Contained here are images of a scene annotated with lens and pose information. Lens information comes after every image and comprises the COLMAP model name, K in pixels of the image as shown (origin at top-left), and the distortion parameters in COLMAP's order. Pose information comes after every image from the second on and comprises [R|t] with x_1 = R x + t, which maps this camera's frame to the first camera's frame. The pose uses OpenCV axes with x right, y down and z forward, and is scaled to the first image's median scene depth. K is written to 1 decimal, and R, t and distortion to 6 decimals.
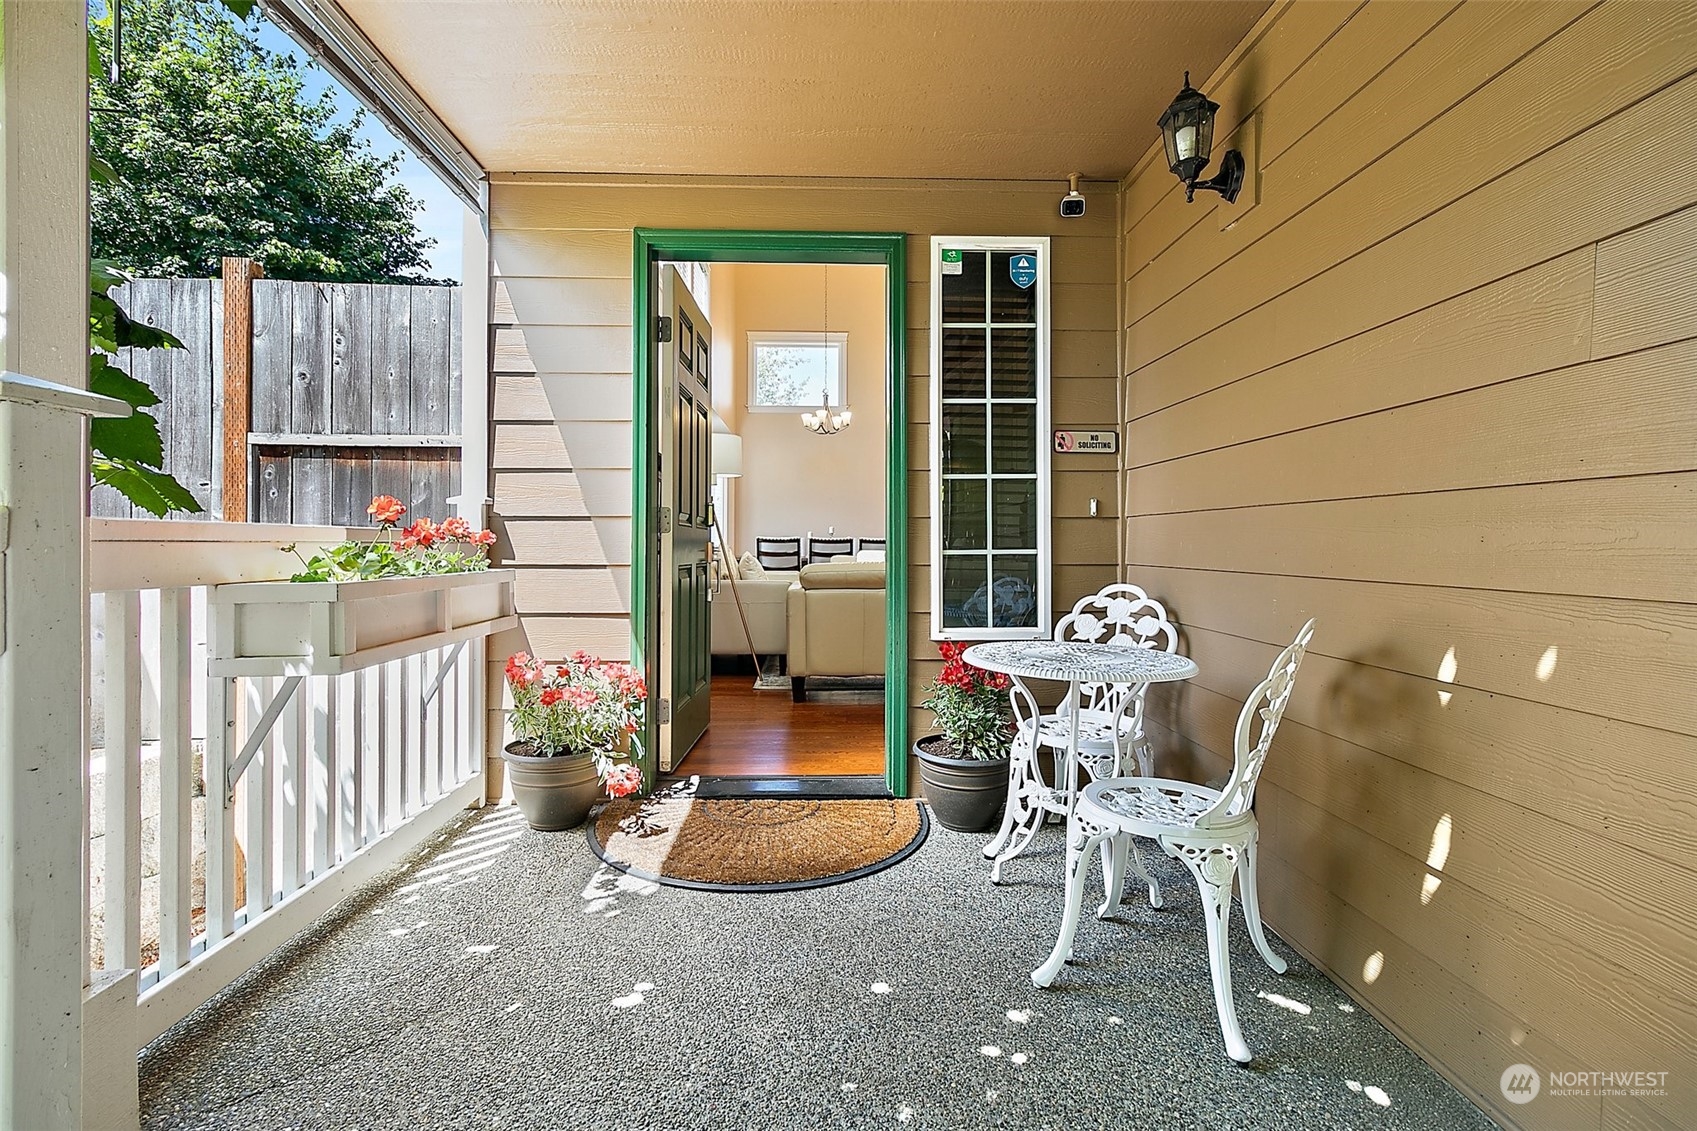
lens RADIAL K [[786.8, 0, 840.9], [0, 786.8, 555.3], [0, 0, 1]] dist [0.008989, 0.000064]
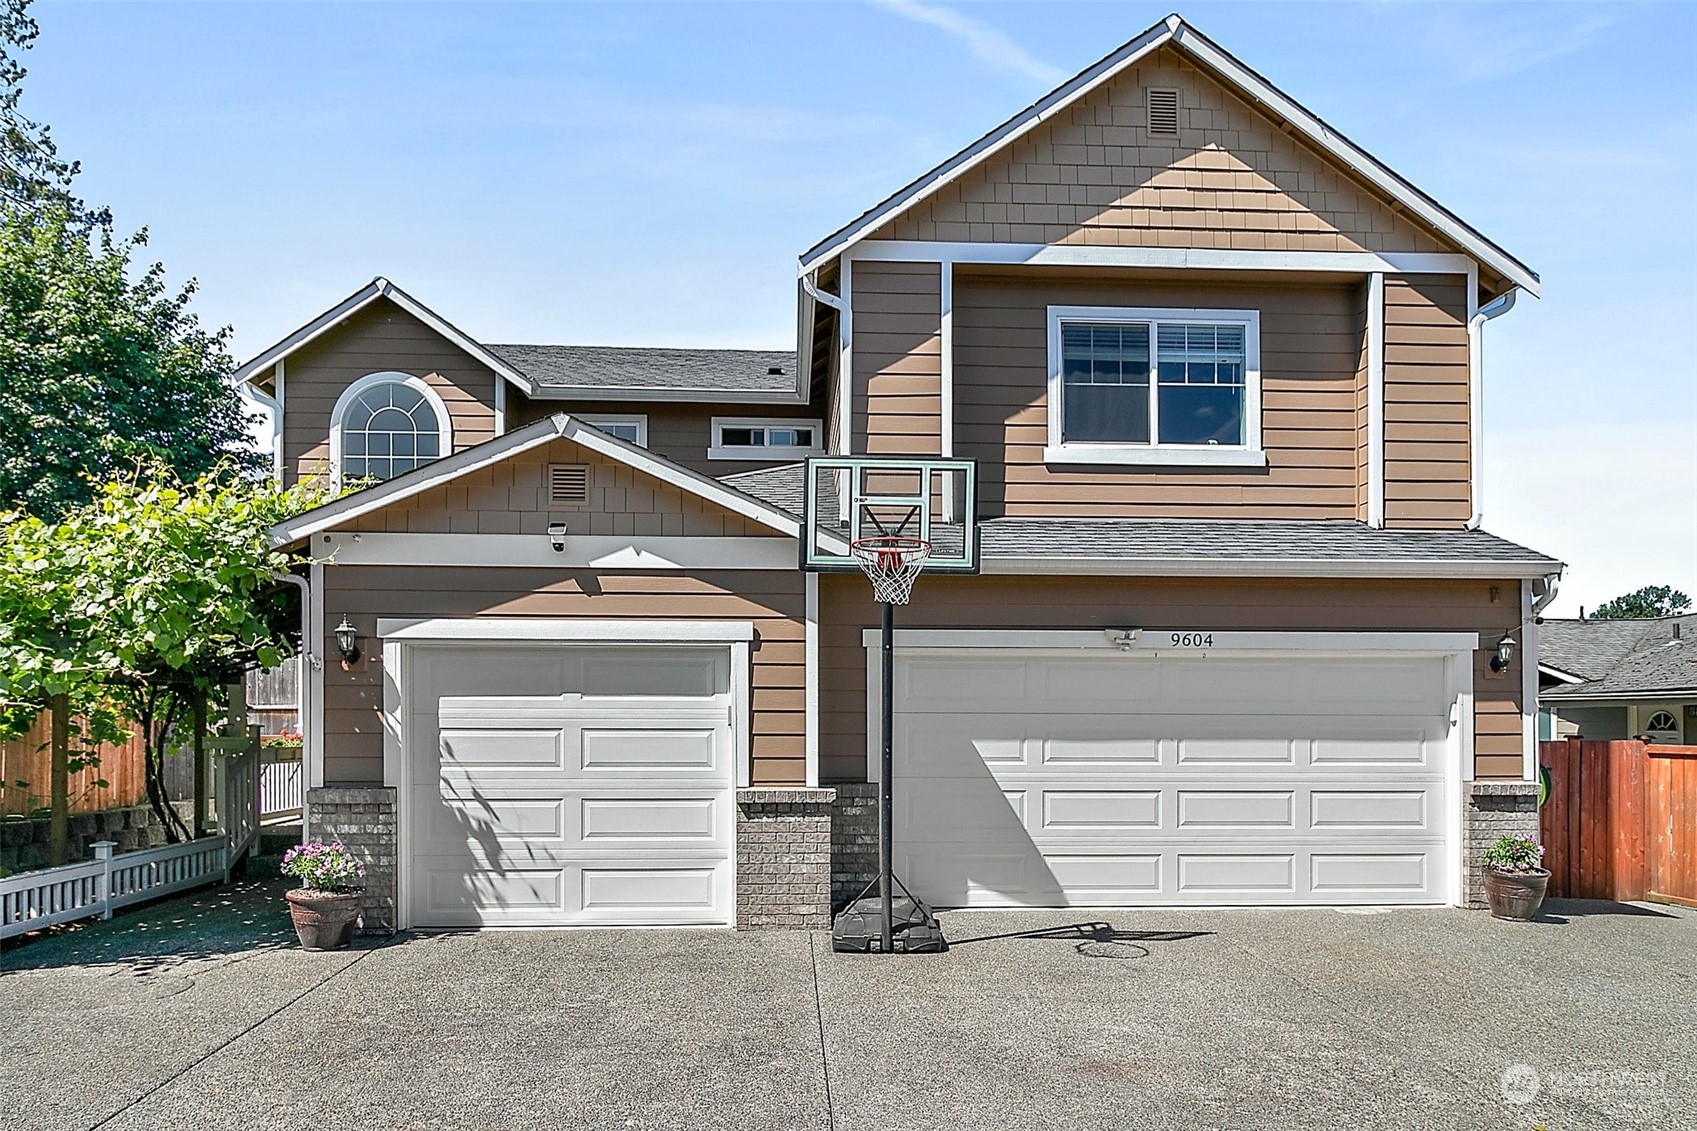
lens RADIAL K [[1127.8, 0, 853.9], [0, 1127.8, 718.5], [0, 0, 1]] dist [-0.002329, 0.002922]
pose [[0.999598, -0.007356, 0.027396, 0.208108], [0.007858, 0.999802, -0.018280, 0.002674], [-0.027256, 0.018488, 0.999457, -0.485457]]
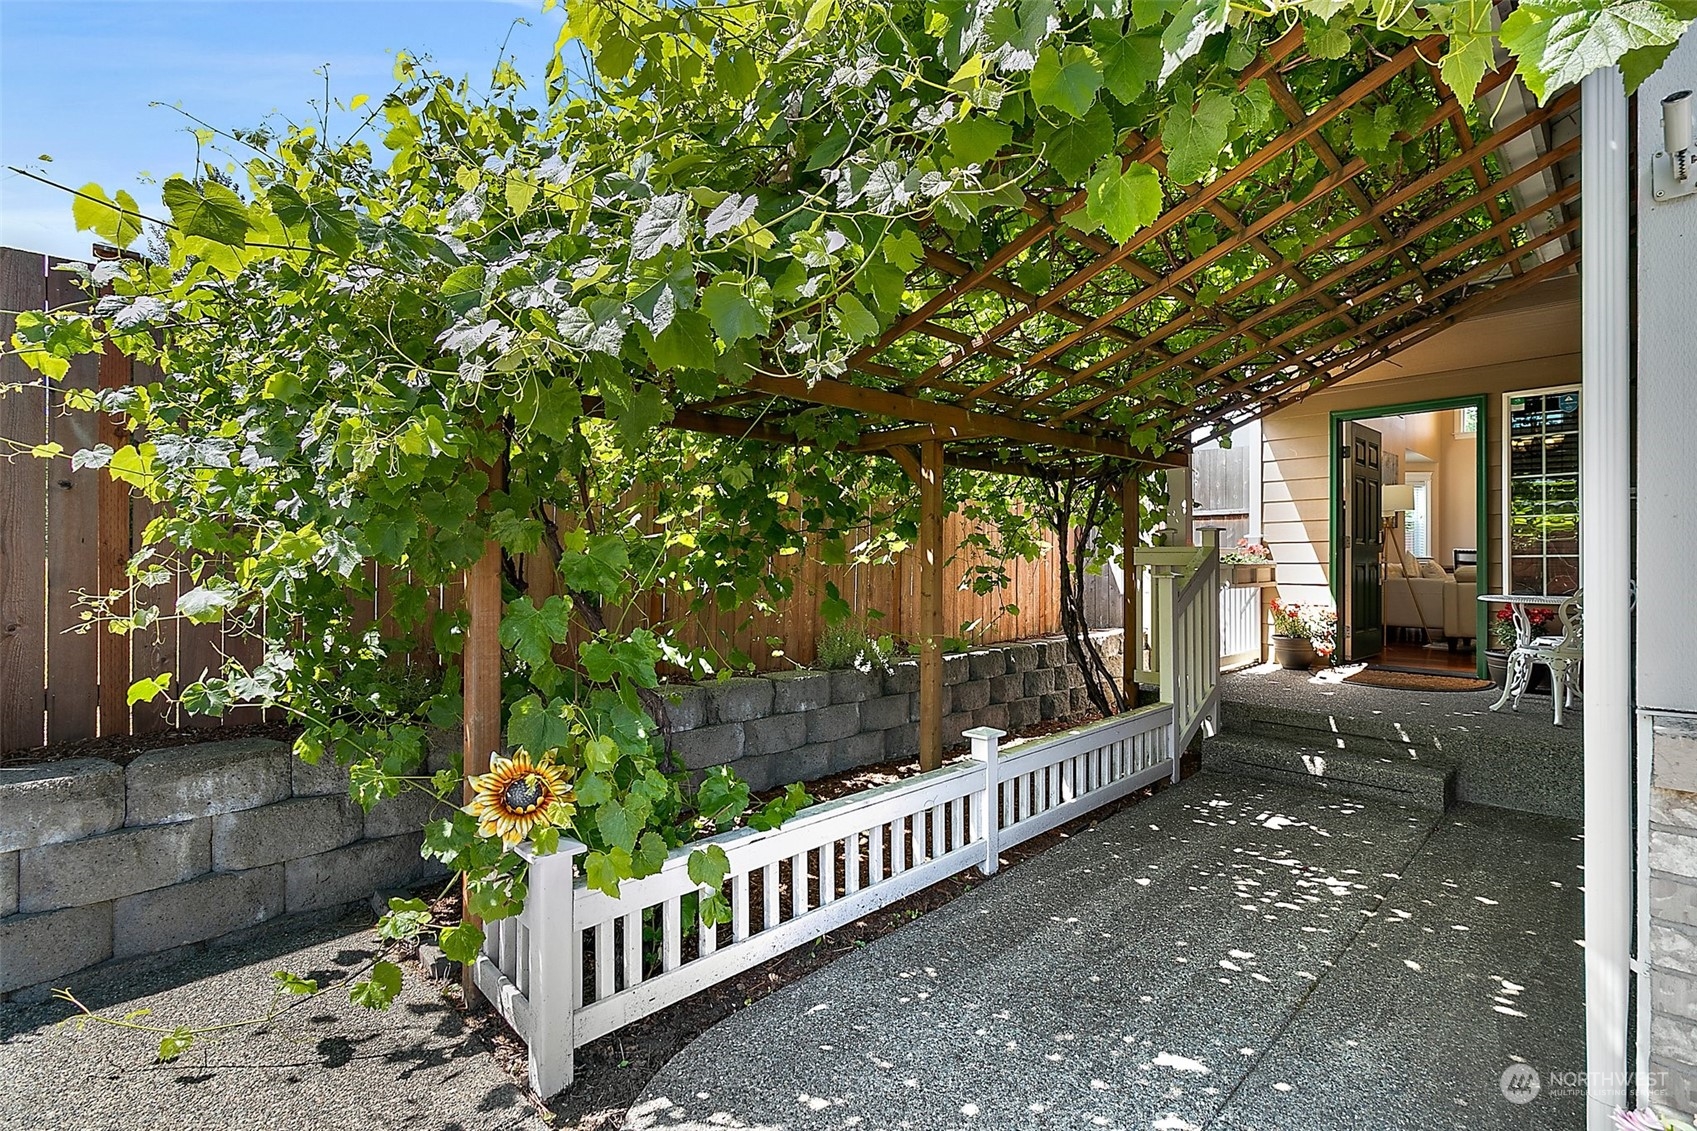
lens RADIAL K [[786.8, 0, 849.8], [0, 786.8, 560.5], [0, 0, 1]] dist [0.008989, 0.000064]
pose [[0.688452, -0.008569, -0.725231, 0.065503], [-0.002416, 0.999898, -0.014108, 0.006518], [0.725277, 0.011465, 0.688361, -0.237061]]
